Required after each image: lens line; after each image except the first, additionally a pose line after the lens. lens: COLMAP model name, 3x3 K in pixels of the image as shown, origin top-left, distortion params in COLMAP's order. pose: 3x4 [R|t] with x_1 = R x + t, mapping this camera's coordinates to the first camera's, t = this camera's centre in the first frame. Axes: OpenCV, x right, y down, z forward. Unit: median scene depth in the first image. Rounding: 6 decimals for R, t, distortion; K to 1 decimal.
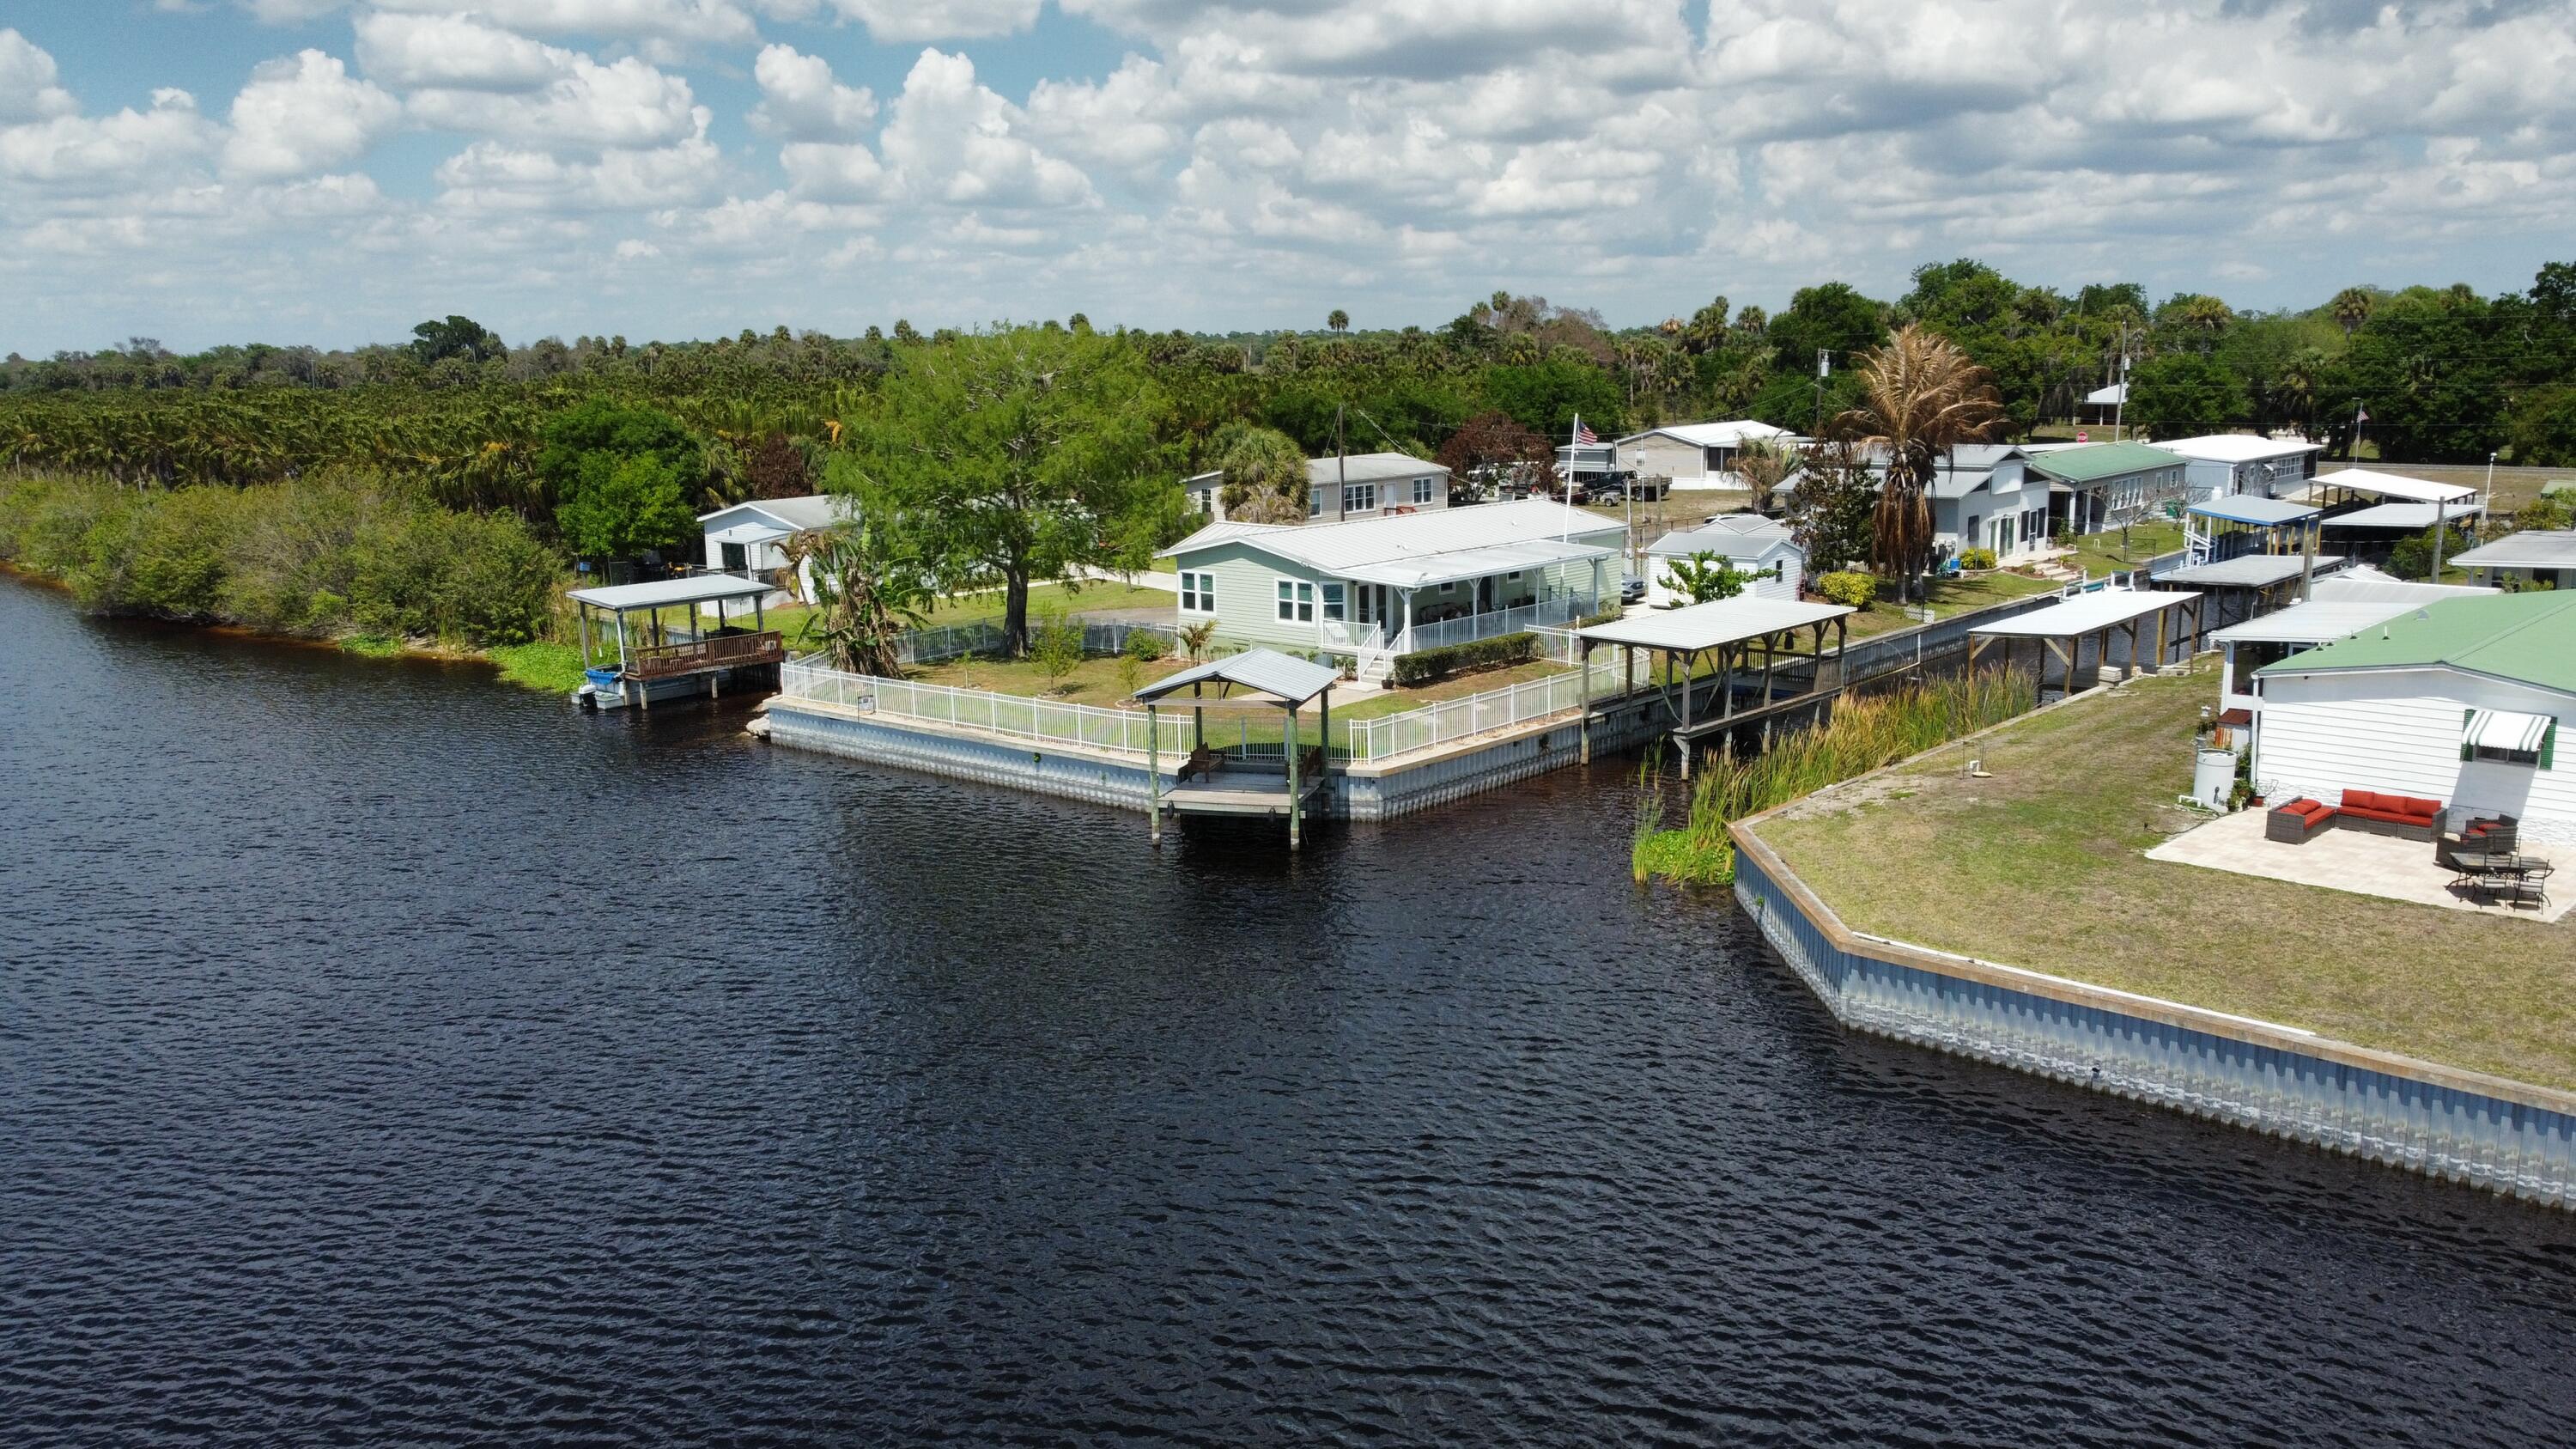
lens RADIAL K [[1947.5, 0, 1283.4], [0, 1947.5, 729.1], [0, 0, 1]] dist [-0.002196, -0.005926]
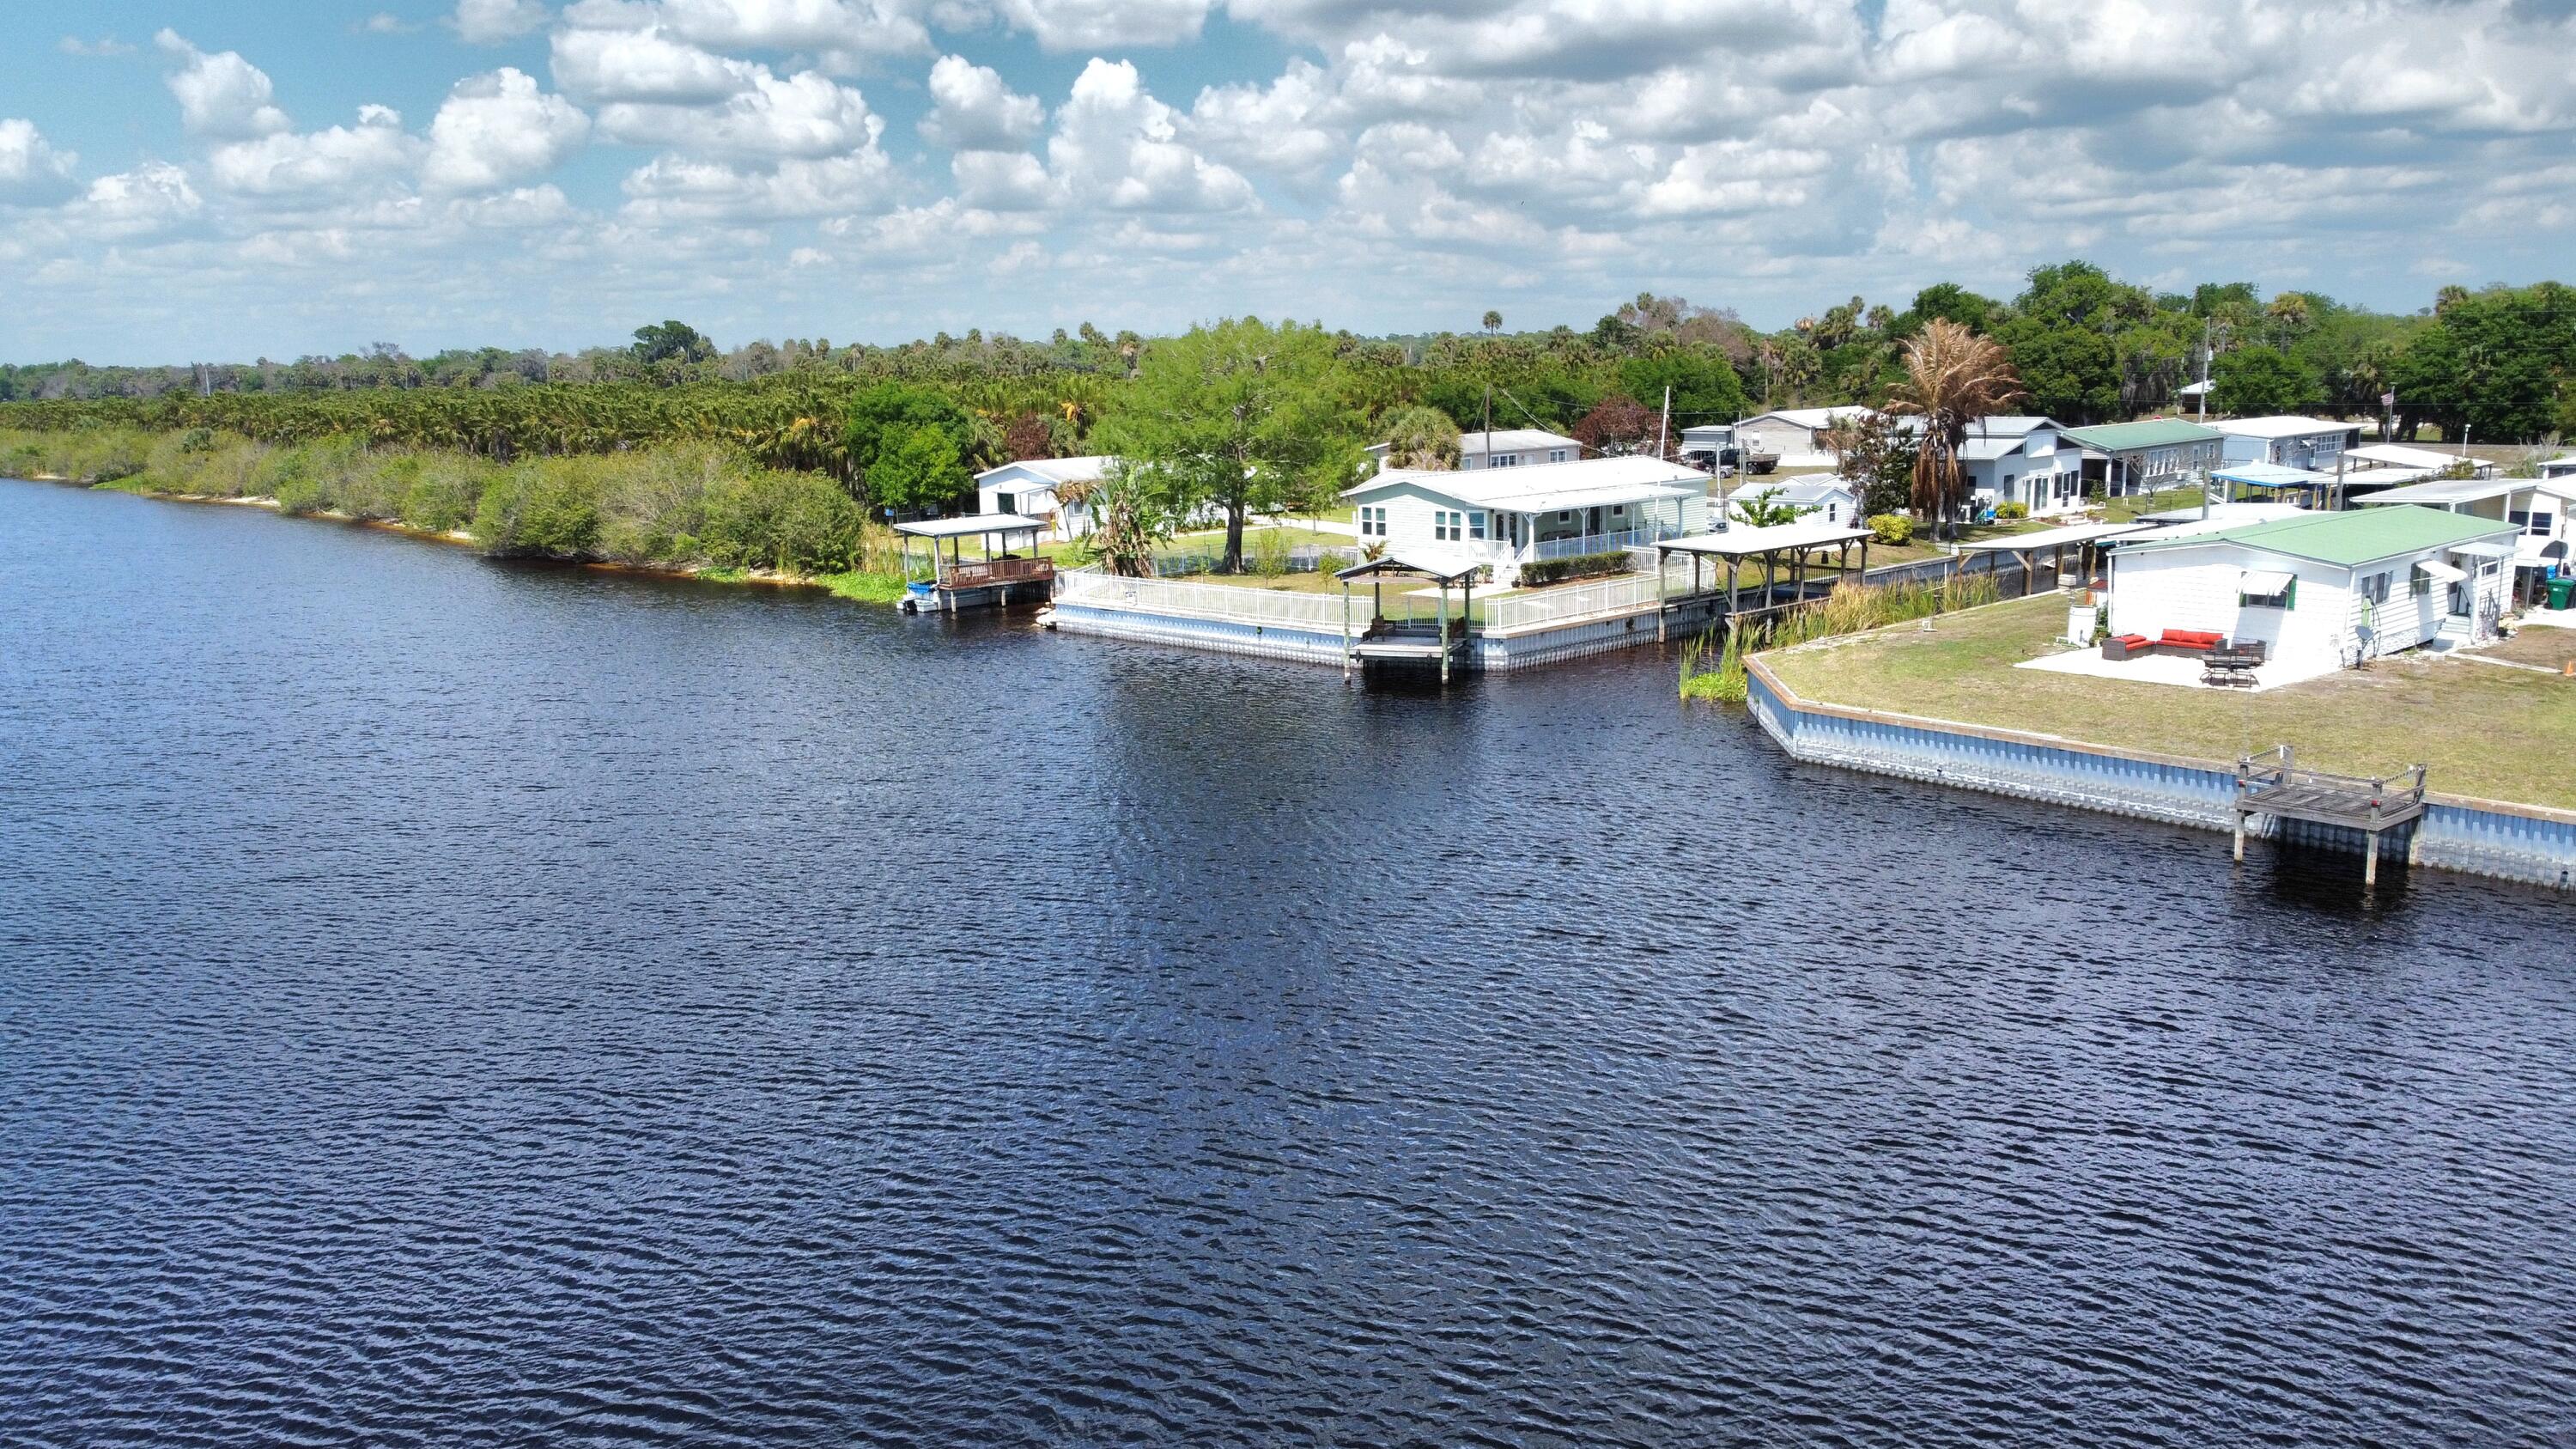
lens RADIAL K [[1944.7, 0, 1279.8], [0, 1944.7, 729.9], [0, 0, 1]] dist [-0.001906, -0.001402]
pose [[0.996622, 0.012580, -0.081160, 0.001142], [-0.012667, 0.999920, -0.000557, 0.074560], [0.081146, 0.001583, 0.996701, -0.327790]]
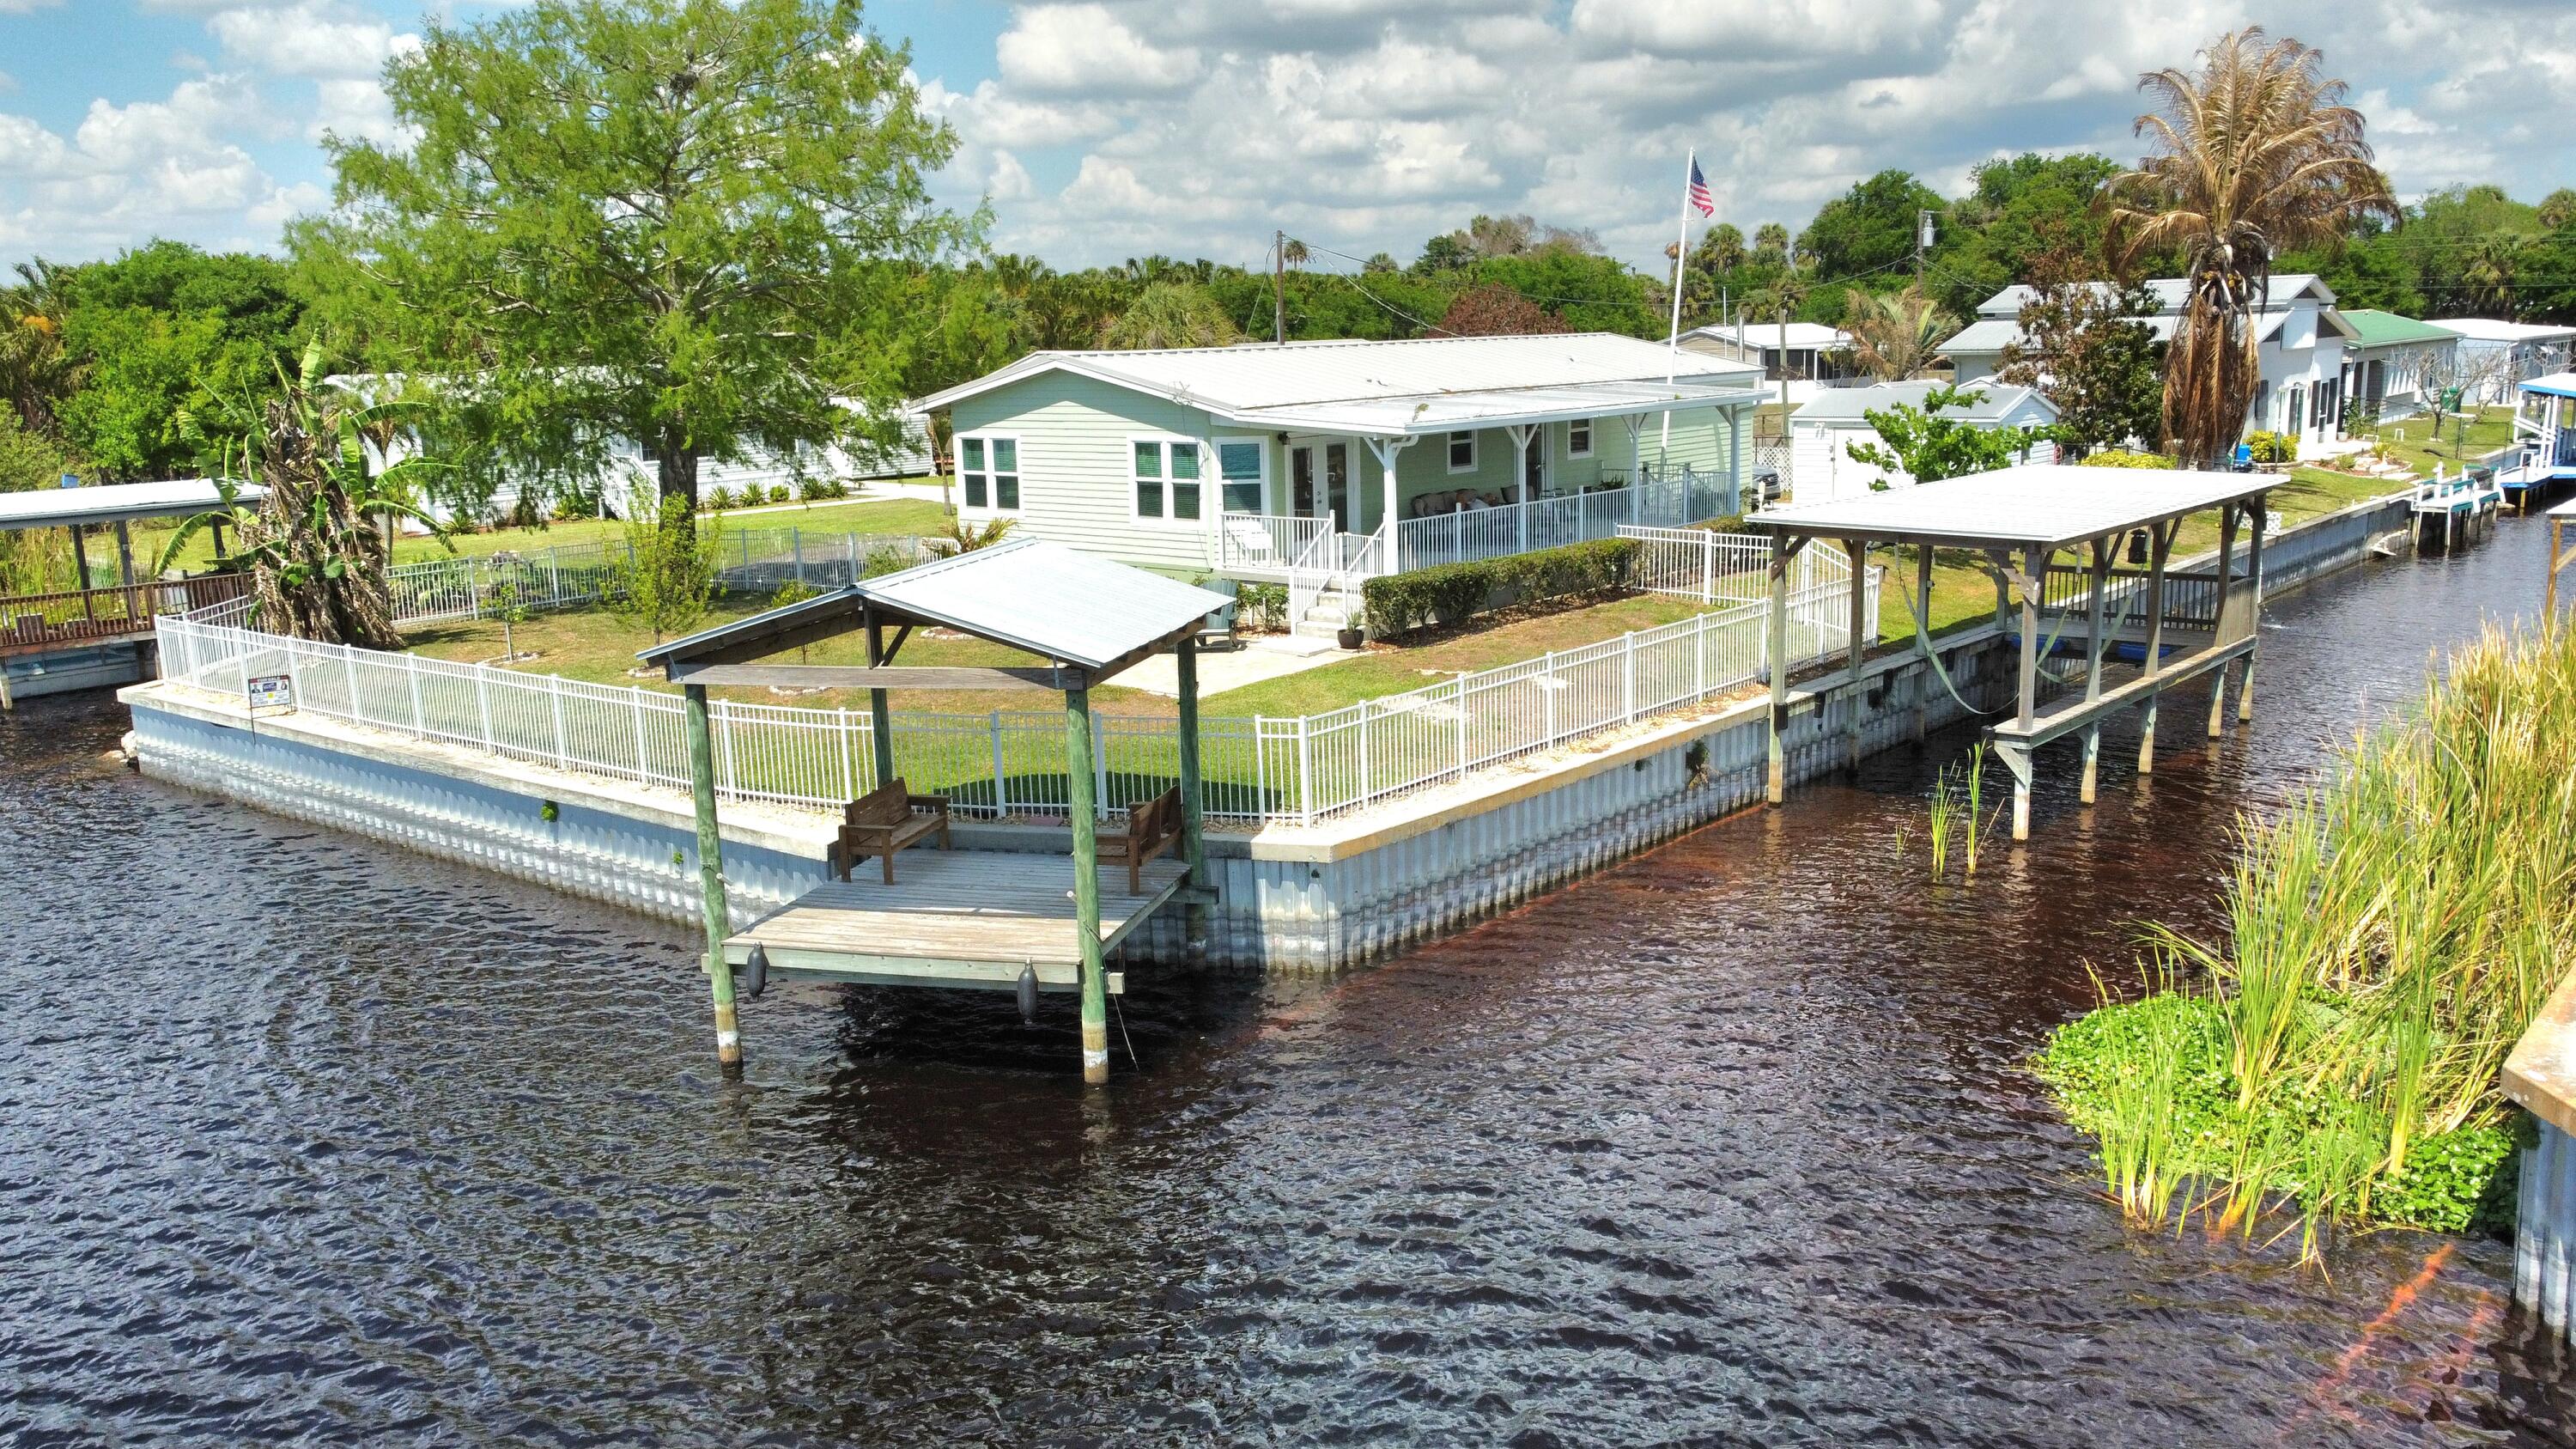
lens RADIAL K [[1944.7, 0, 1301.0], [0, 1944.7, 726.9], [0, 0, 1]] dist [-0.001906, -0.001402]
pose [[0.999632, -0.012696, 0.023969, 0.027329], [0.012568, 0.999906, 0.005469, -0.003816], [-0.024036, -0.005166, 0.999698, 0.484229]]
